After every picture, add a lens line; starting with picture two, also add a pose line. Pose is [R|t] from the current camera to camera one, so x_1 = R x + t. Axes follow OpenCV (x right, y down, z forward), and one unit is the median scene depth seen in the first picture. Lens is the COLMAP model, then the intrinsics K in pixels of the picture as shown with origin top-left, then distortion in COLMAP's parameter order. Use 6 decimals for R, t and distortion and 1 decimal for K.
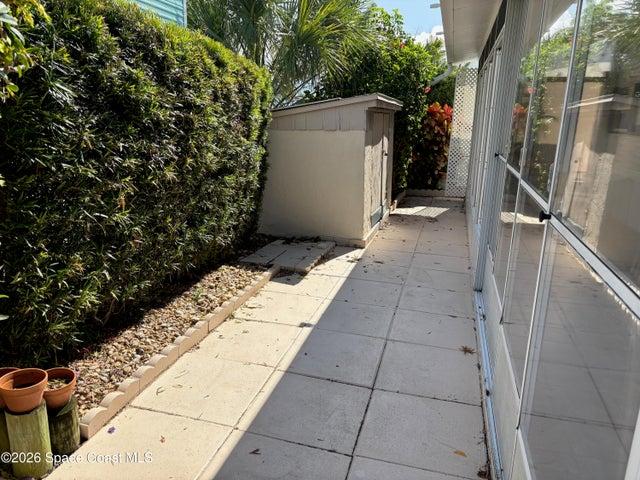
lens RADIAL K [[486.6, 0, 323.4], [0, 486.6, 241.2], [0, 0, 1]] dist [0.057468, -0.057932]
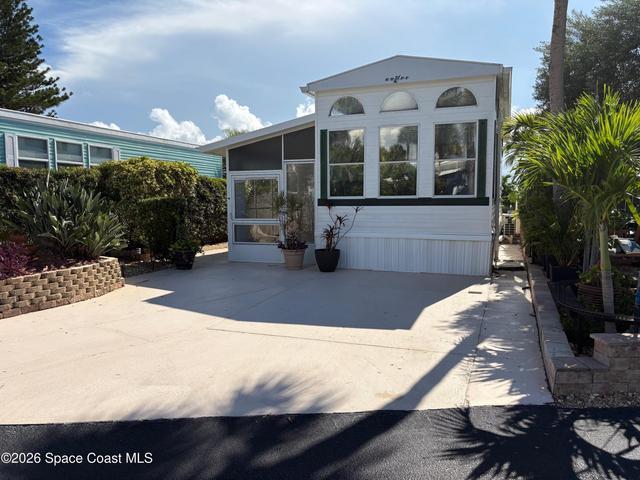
lens RADIAL K [[486.6, 0, 317.0], [0, 486.6, 245.4], [0, 0, 1]] dist [0.057468, -0.057932]
pose [[0.992161, -0.023923, -0.122658, 1.137382], [0.003092, 0.985905, -0.167276, 0.888408], [0.124931, 0.165586, 0.978250, -3.081839]]
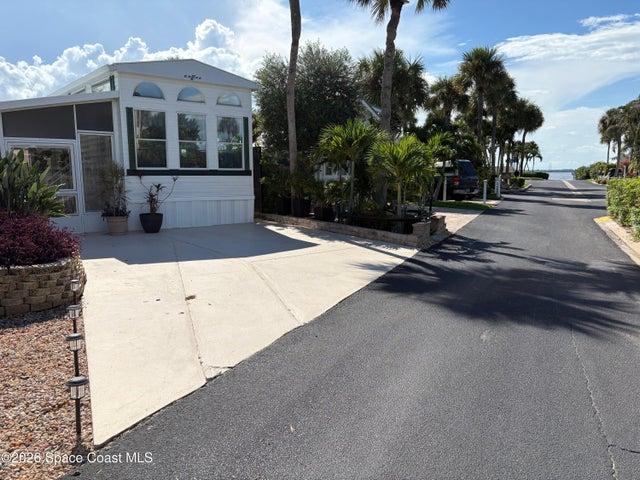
lens RADIAL K [[486.6, 0, 319.0], [0, 486.6, 242.3], [0, 0, 1]] dist [0.057468, -0.057932]
pose [[0.586973, -0.146886, 0.796170, -1.212235], [0.221609, 0.974996, 0.016497, 0.826926], [-0.778686, 0.166756, 0.604848, -3.170459]]
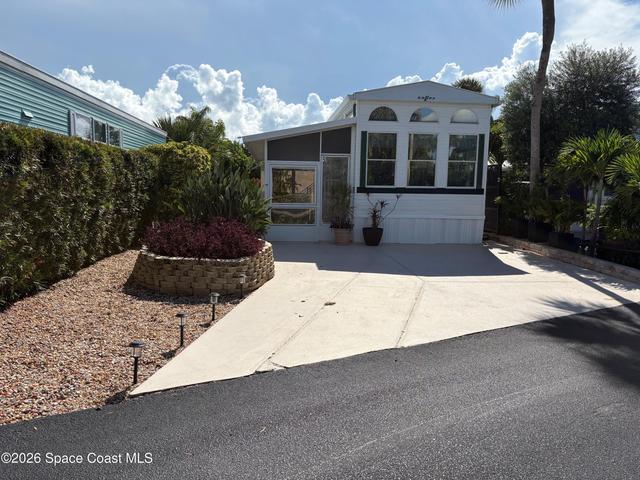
lens RADIAL K [[486.6, 0, 318.5], [0, 486.6, 245.1], [0, 0, 1]] dist [0.057468, -0.057932]
pose [[0.941769, -0.054021, 0.331893, -0.761900], [0.096719, 0.988819, -0.113501, 0.932504], [-0.322051, 0.138993, 0.936464, -3.505296]]
